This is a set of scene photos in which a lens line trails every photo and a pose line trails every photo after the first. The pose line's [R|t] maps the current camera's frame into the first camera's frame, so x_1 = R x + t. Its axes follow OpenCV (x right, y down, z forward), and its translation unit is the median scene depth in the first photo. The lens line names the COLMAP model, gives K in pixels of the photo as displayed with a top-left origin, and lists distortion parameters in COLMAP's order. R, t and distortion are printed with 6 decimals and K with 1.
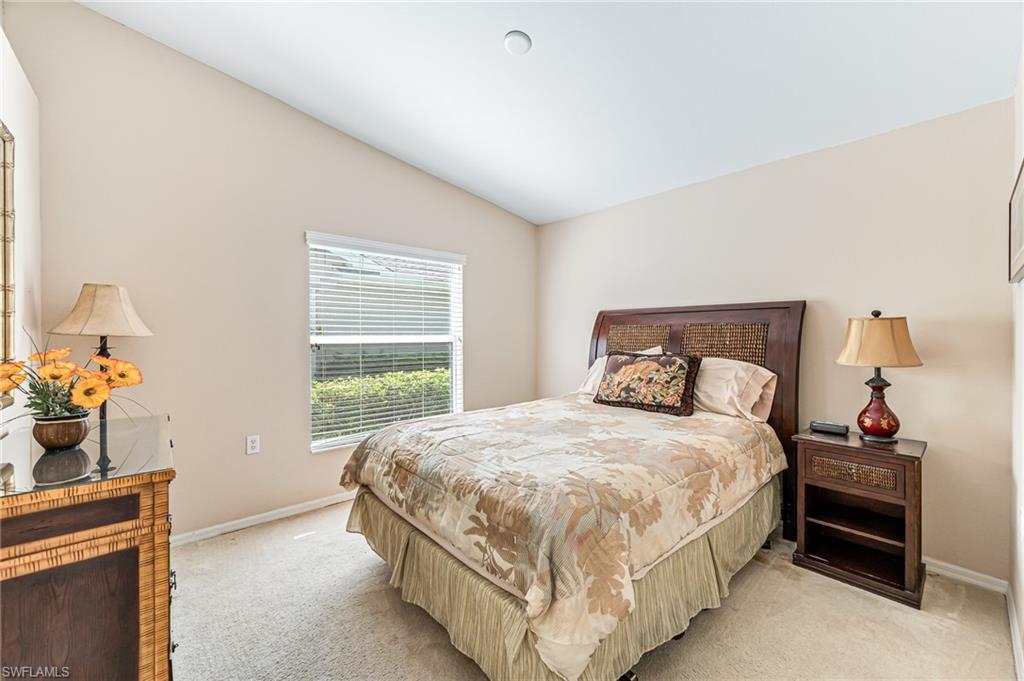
lens RADIAL K [[405.3, 0, 516.2], [0, 405.3, 341.5], [0, 0, 1]] dist [-0.001567, 0.000089]
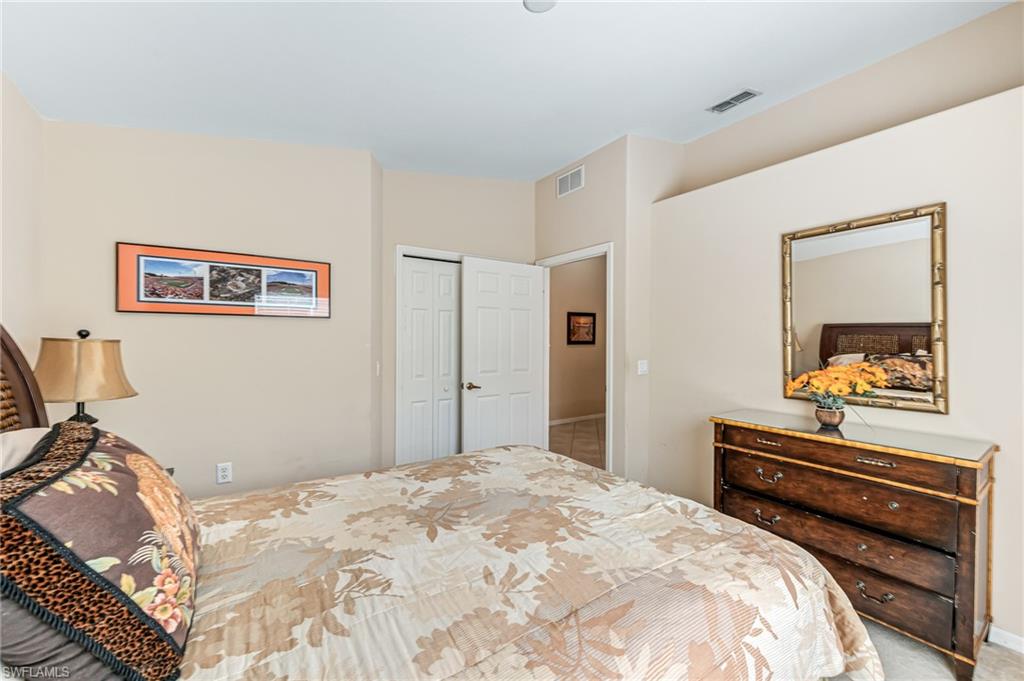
lens RADIAL K [[405.3, 0, 516.2], [0, 405.3, 341.5], [0, 0, 1]] dist [-0.001567, 0.000089]
pose [[-0.993928, 0.004121, 0.109952, -0.041622], [0.005683, 0.999887, 0.013903, -0.067746], [-0.109882, 0.014444, -0.993840, 1.914928]]
